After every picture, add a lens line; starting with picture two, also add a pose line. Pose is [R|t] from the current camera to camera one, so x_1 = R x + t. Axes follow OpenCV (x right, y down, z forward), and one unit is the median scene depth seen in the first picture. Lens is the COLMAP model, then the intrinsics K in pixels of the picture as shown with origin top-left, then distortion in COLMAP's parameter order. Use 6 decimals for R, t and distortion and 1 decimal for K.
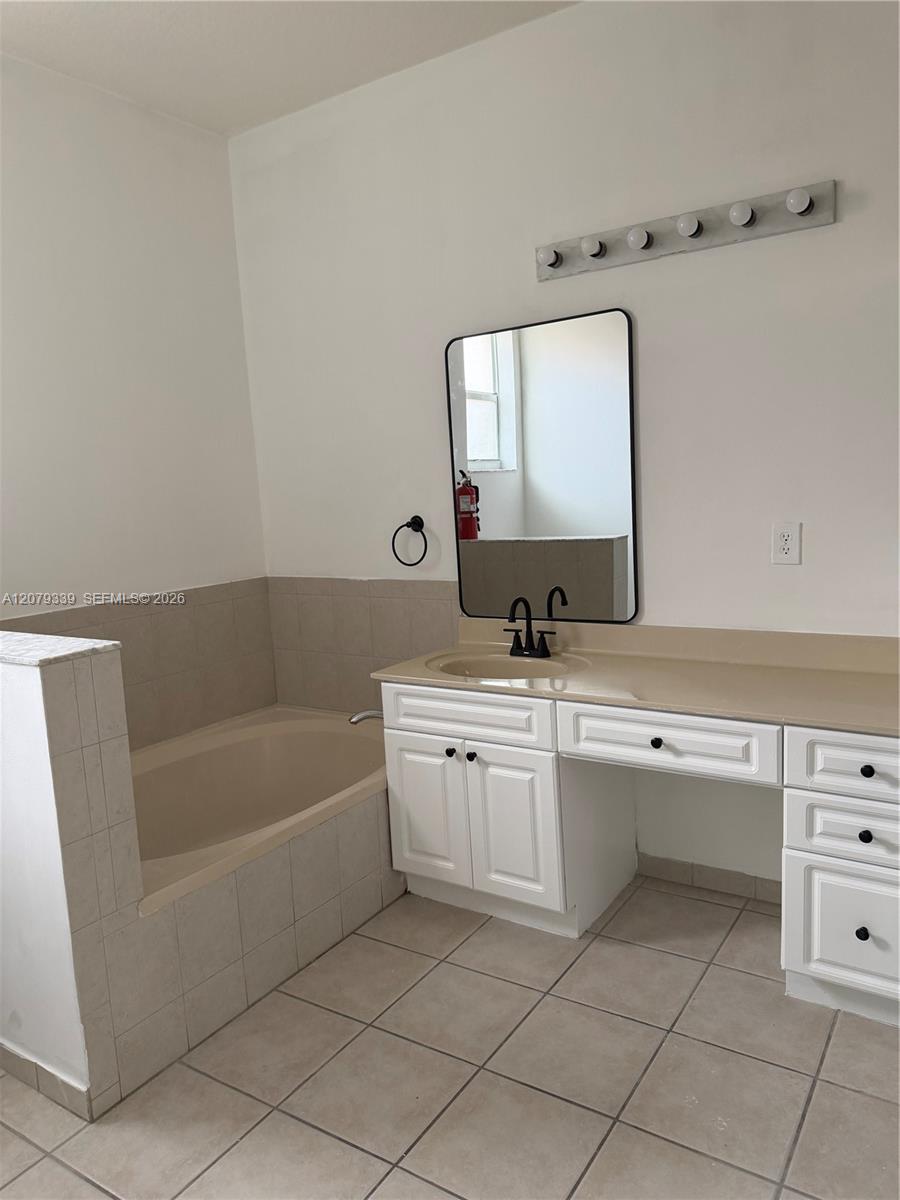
lens RADIAL K [[847.2, 0, 452.5], [0, 847.2, 605.9], [0, 0, 1]] dist [0.043113, -0.056287]
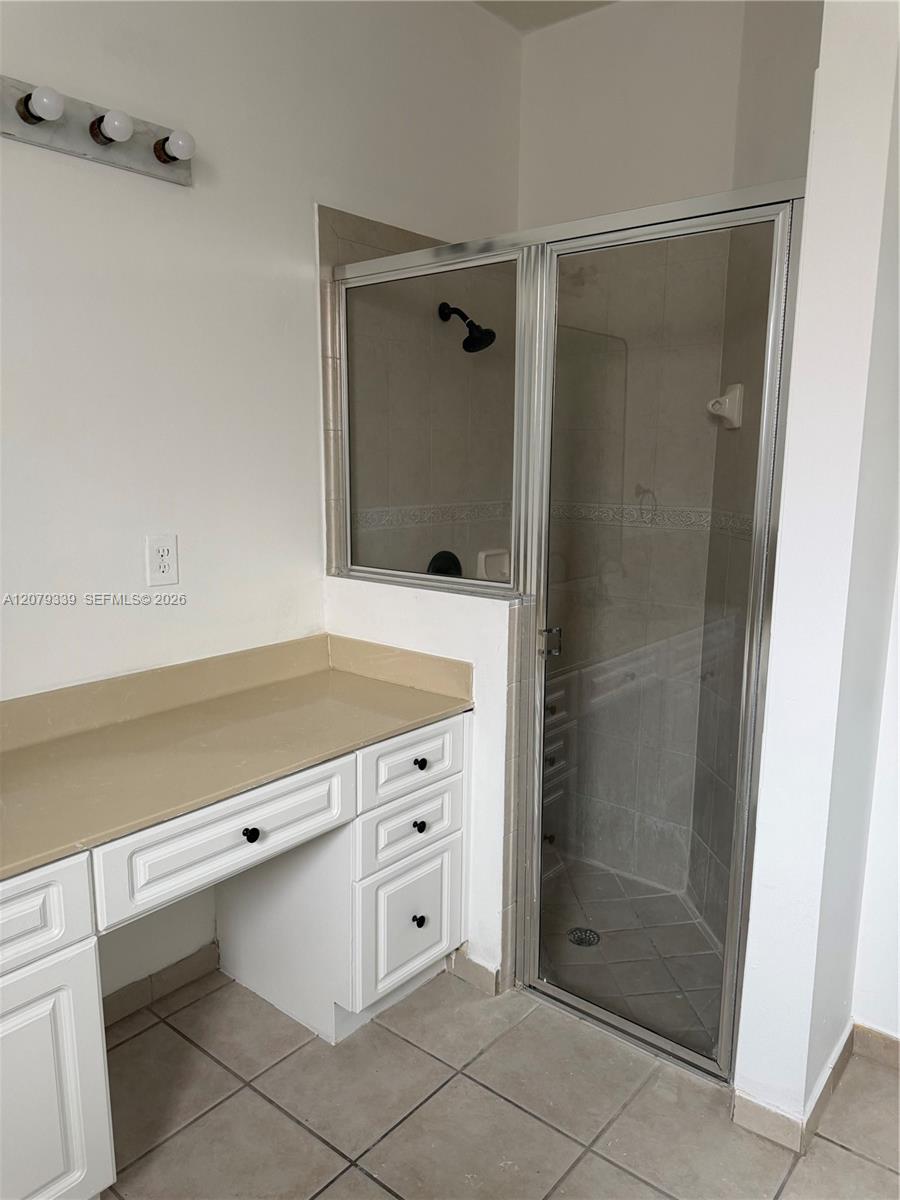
lens RADIAL K [[847.2, 0, 452.5], [0, 847.2, 605.9], [0, 0, 1]] dist [0.043113, -0.056287]
pose [[0.113639, -0.123980, 0.985756, -0.421754], [0.130632, 0.985434, 0.108880, -0.088721], [-0.984897, 0.116398, 0.128180, 0.668853]]
